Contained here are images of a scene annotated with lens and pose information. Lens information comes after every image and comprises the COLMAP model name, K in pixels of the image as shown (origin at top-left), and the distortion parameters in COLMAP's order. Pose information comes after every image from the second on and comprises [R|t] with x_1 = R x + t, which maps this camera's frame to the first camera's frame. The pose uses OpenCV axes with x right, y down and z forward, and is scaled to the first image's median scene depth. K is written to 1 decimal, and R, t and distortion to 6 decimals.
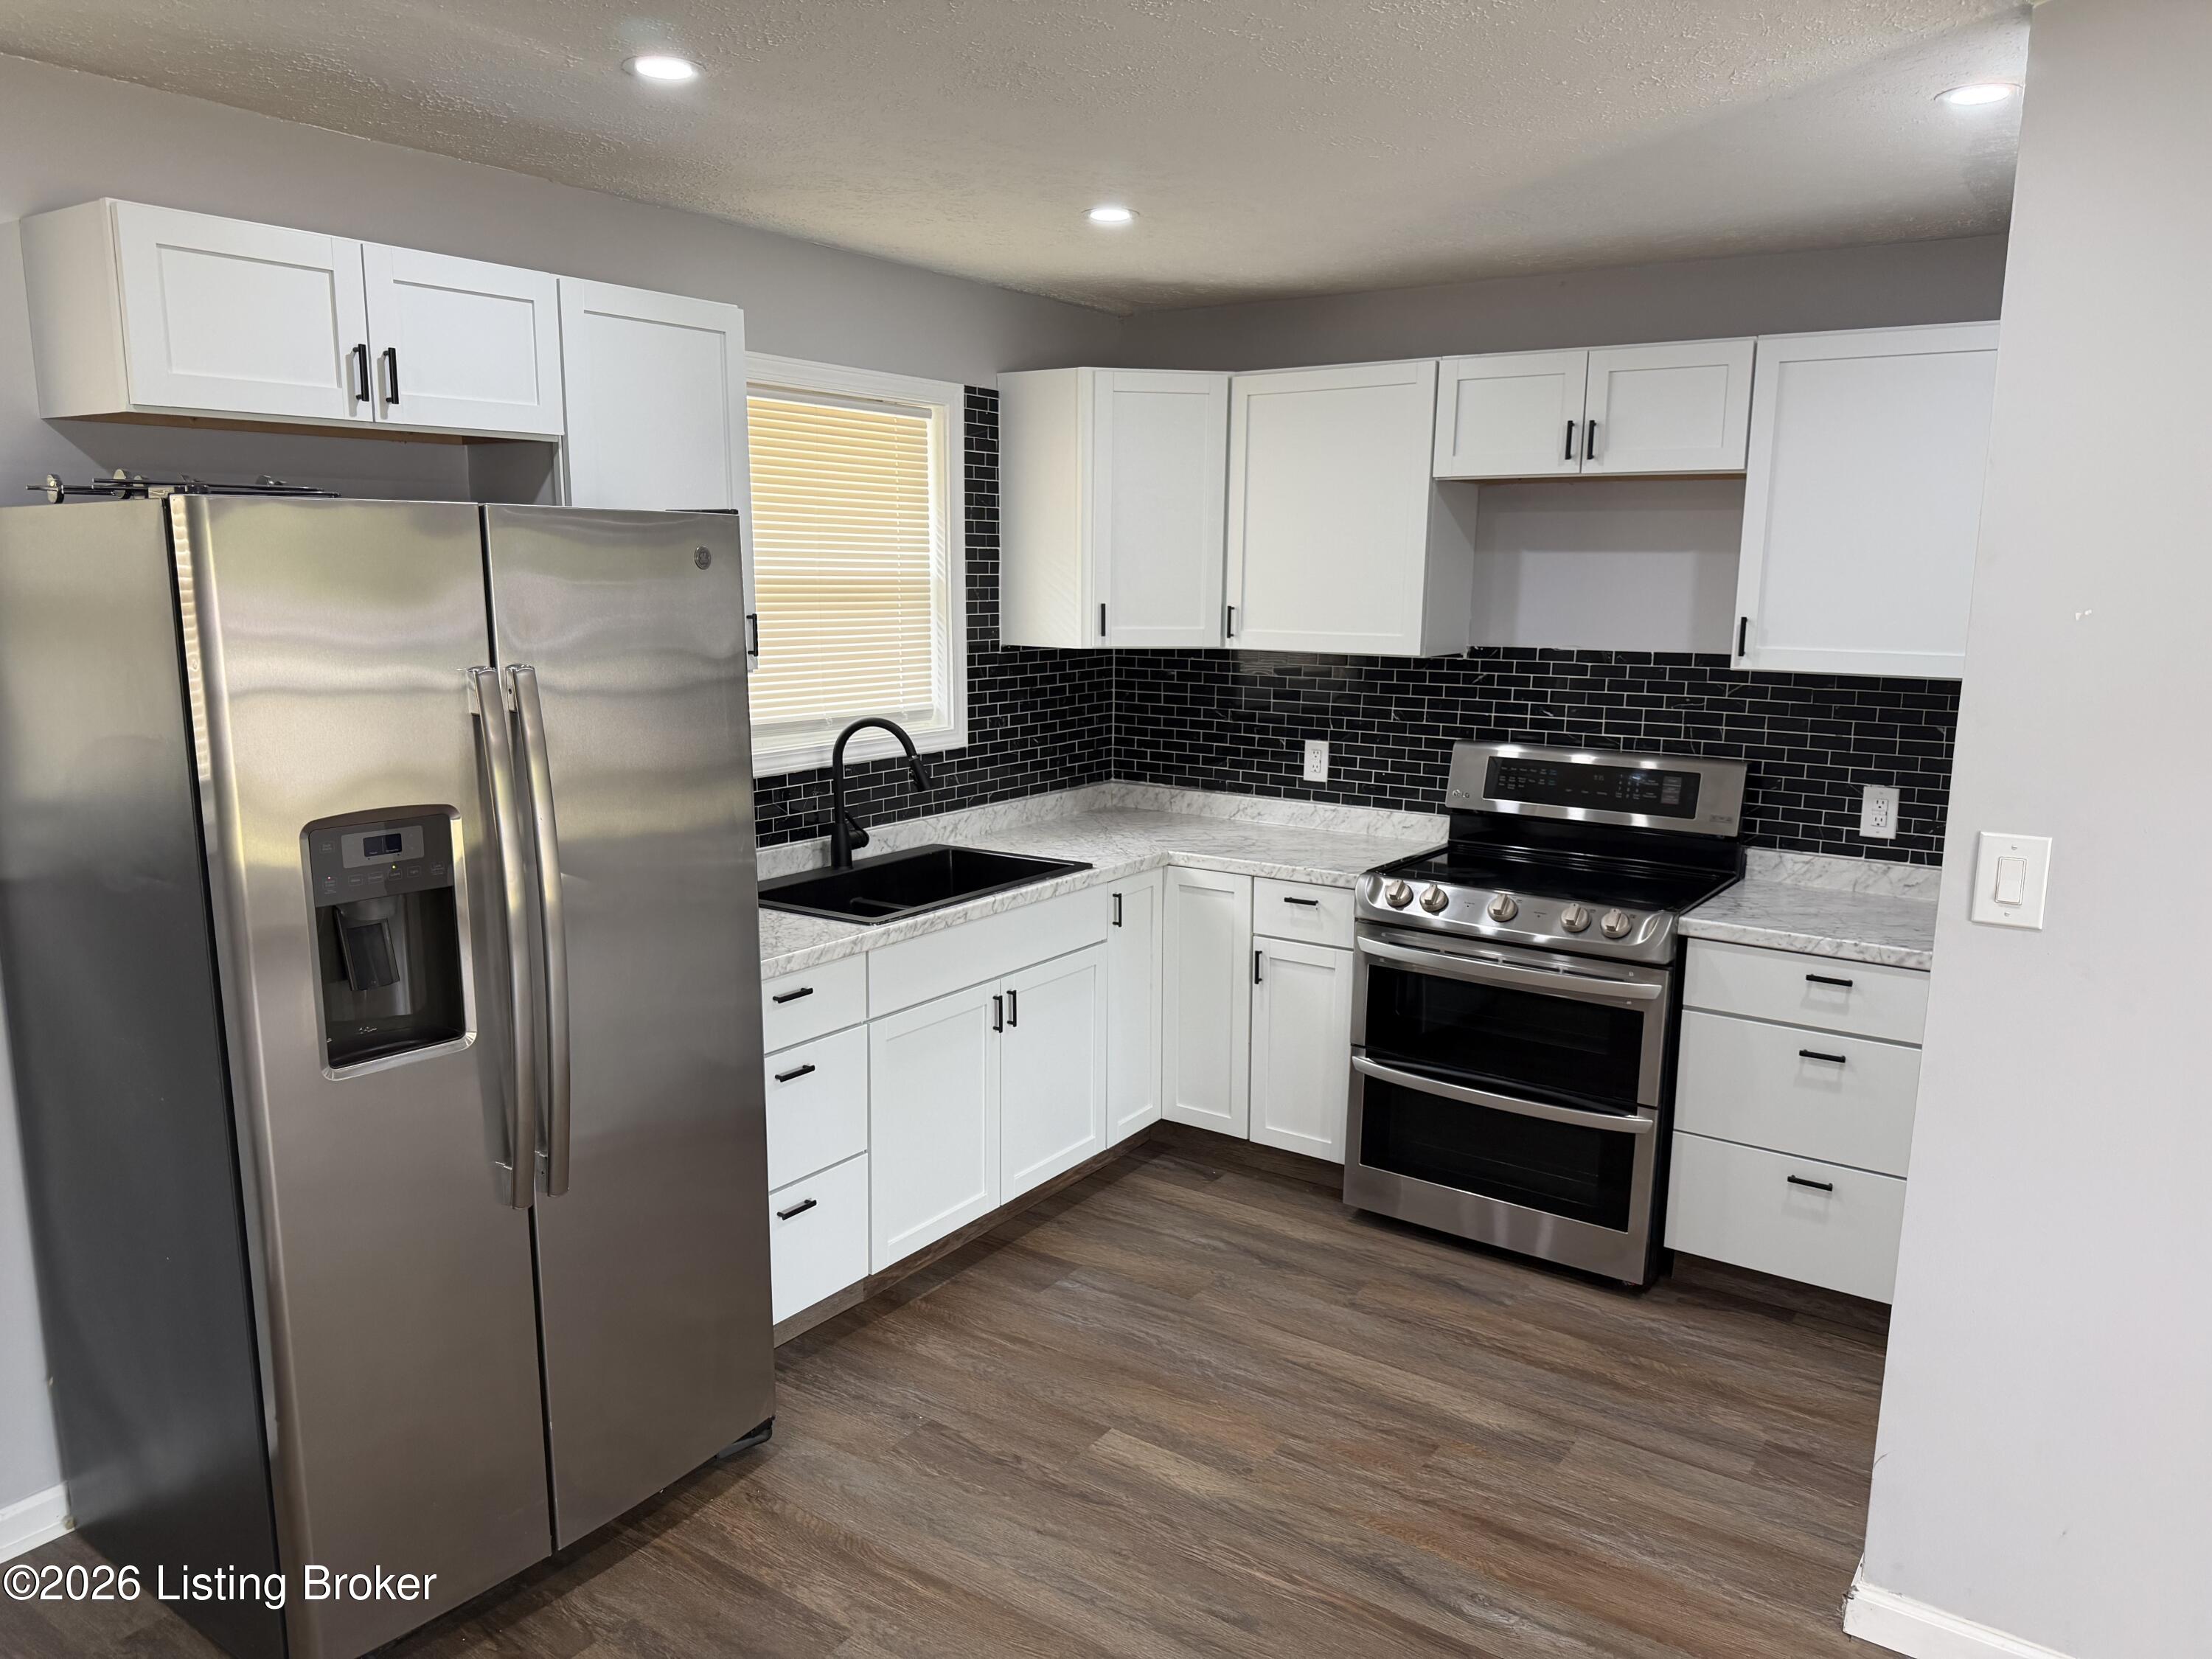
lens RADIAL K [[1530.8, 0, 1099.9], [0, 1530.8, 844.6], [0, 0, 1]] dist [0.171727, -0.377842]
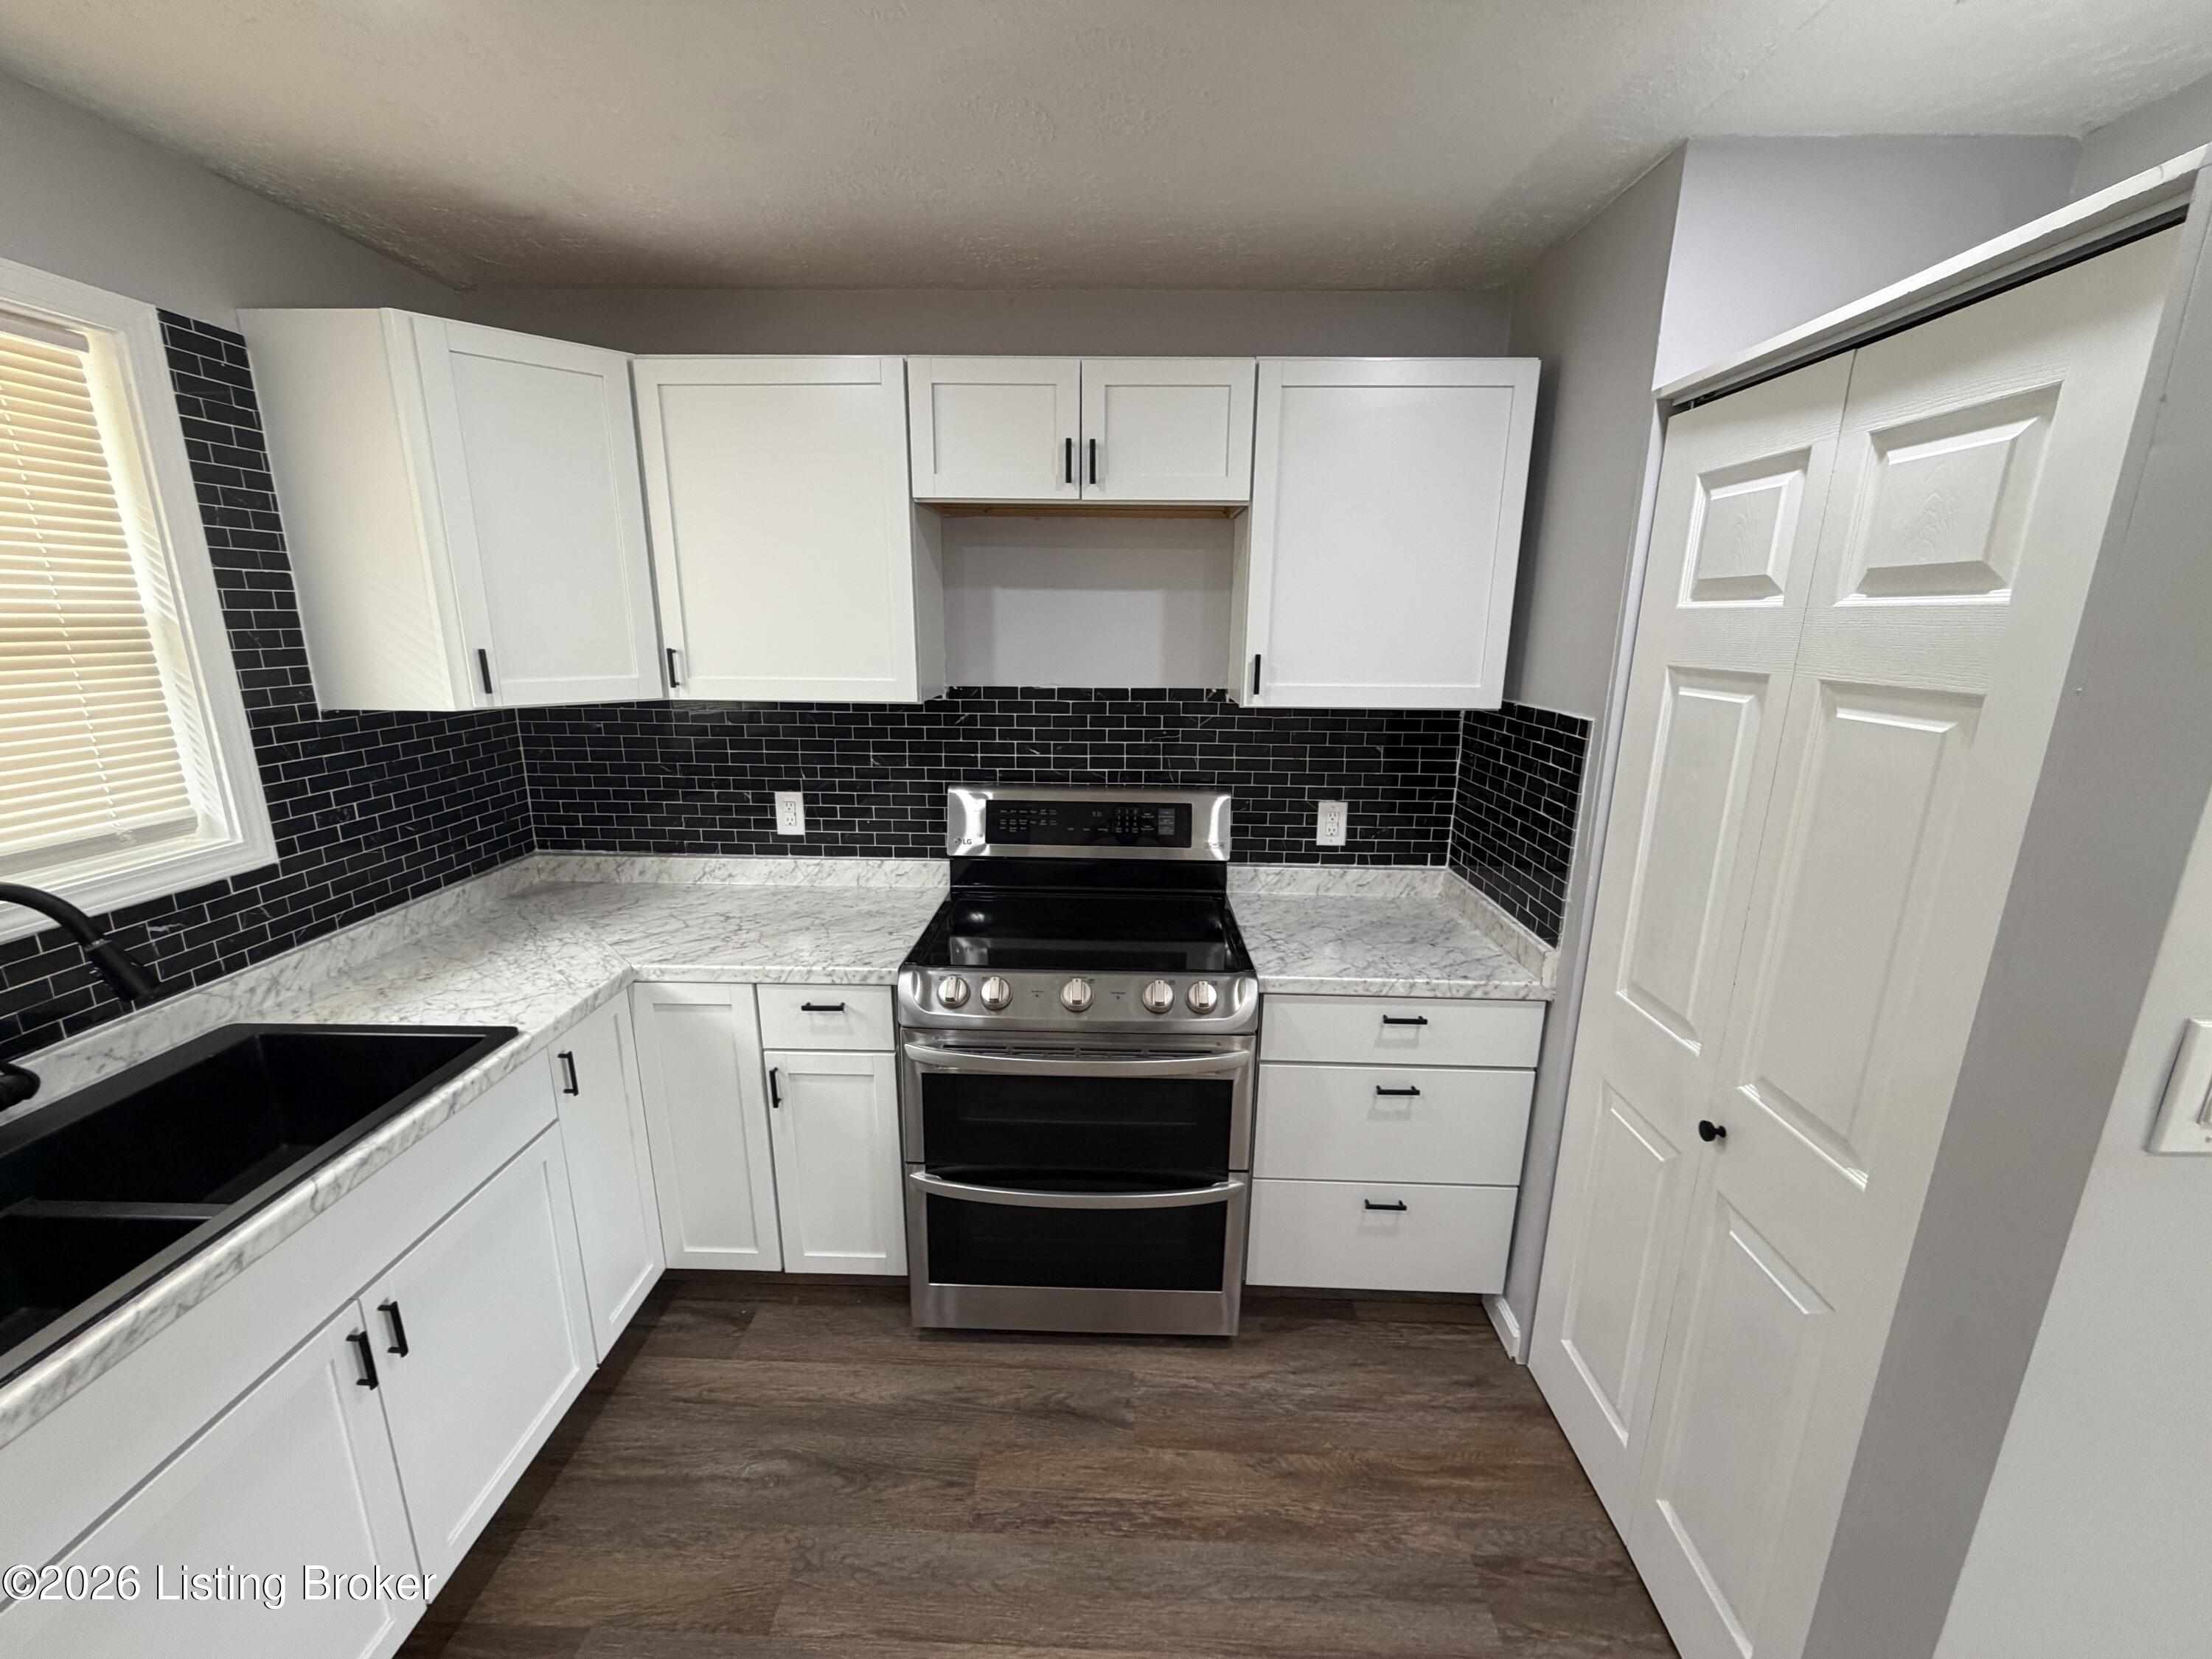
lens RADIAL K [[880.9, 0, 1101.2], [0, 880.9, 829.0], [0, 0, 1]] dist [-0.000510, 0.000178]
pose [[0.838184, -0.131341, 0.529337, 0.016613], [0.098277, 0.991055, 0.090286, -0.081491], [-0.536460, -0.023655, 0.843594, 0.489701]]
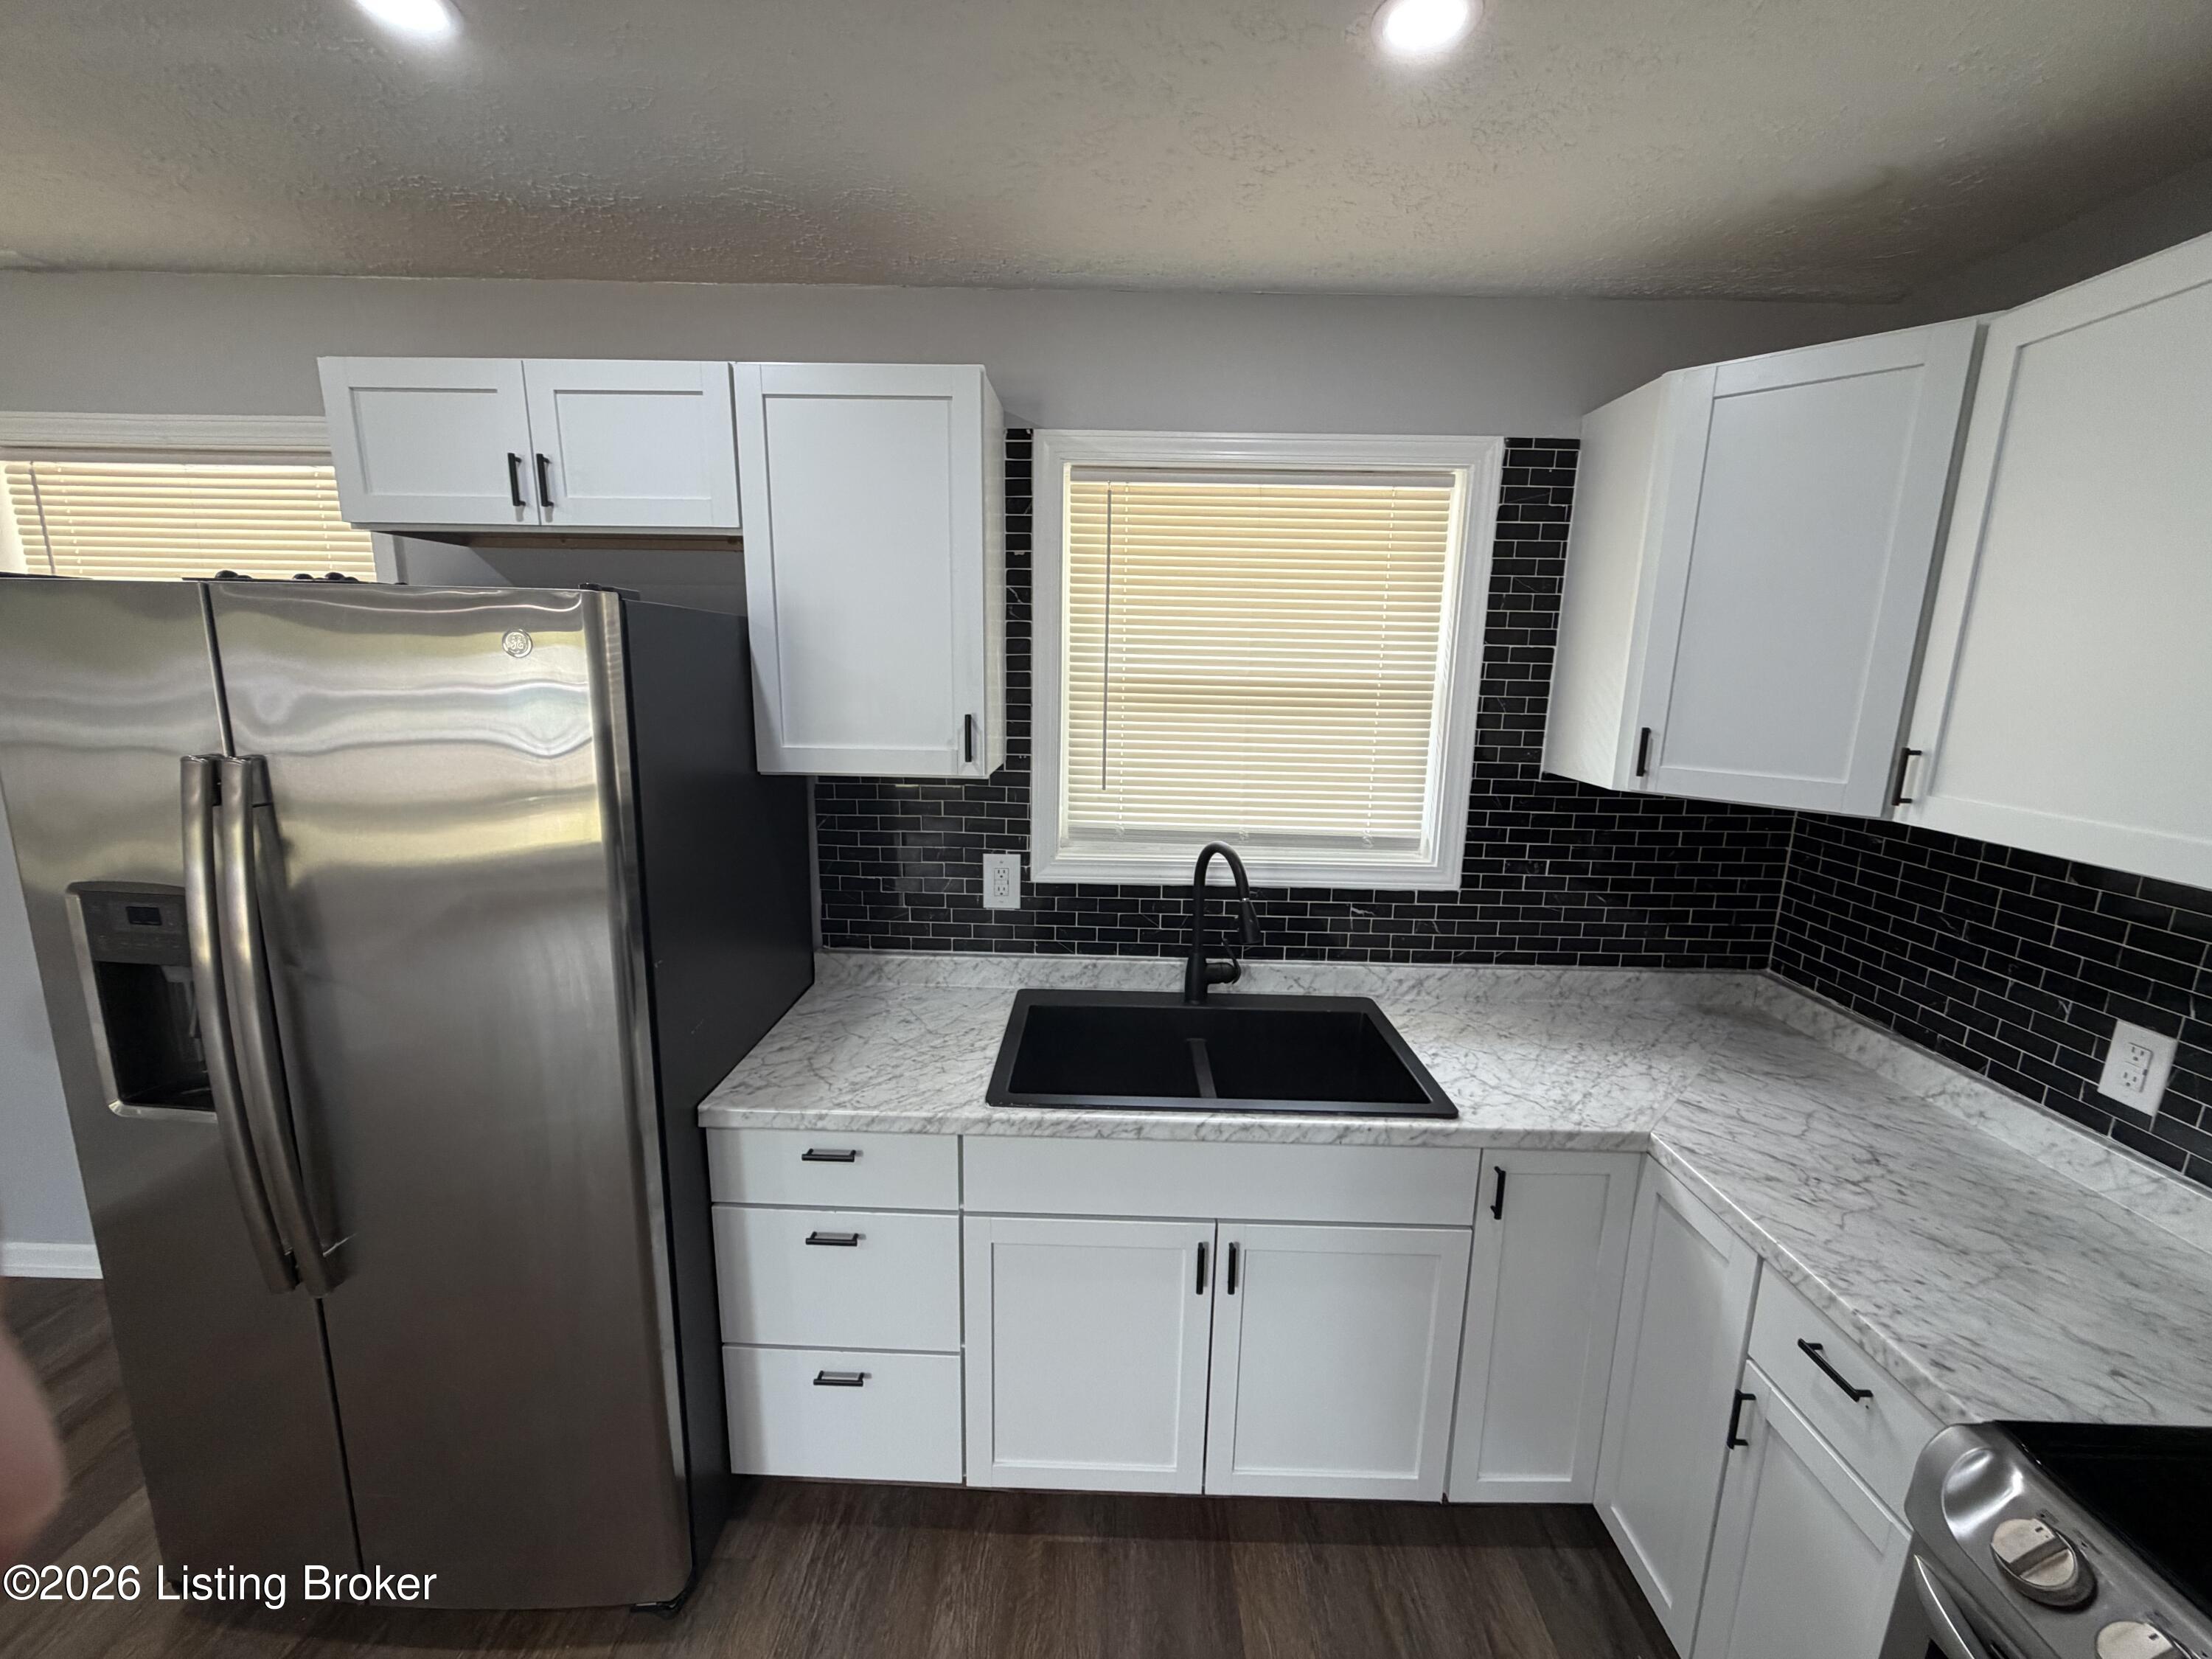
lens RADIAL K [[880.9, 0, 1101.2], [0, 880.9, 829.0], [0, 0, 1]] dist [-0.000510, 0.000178]
pose [[0.561017, 0.163606, -0.811476, 0.187452], [-0.164716, 0.982736, 0.084258, -0.108614], [0.811251, 0.086393, 0.578280, 0.601293]]
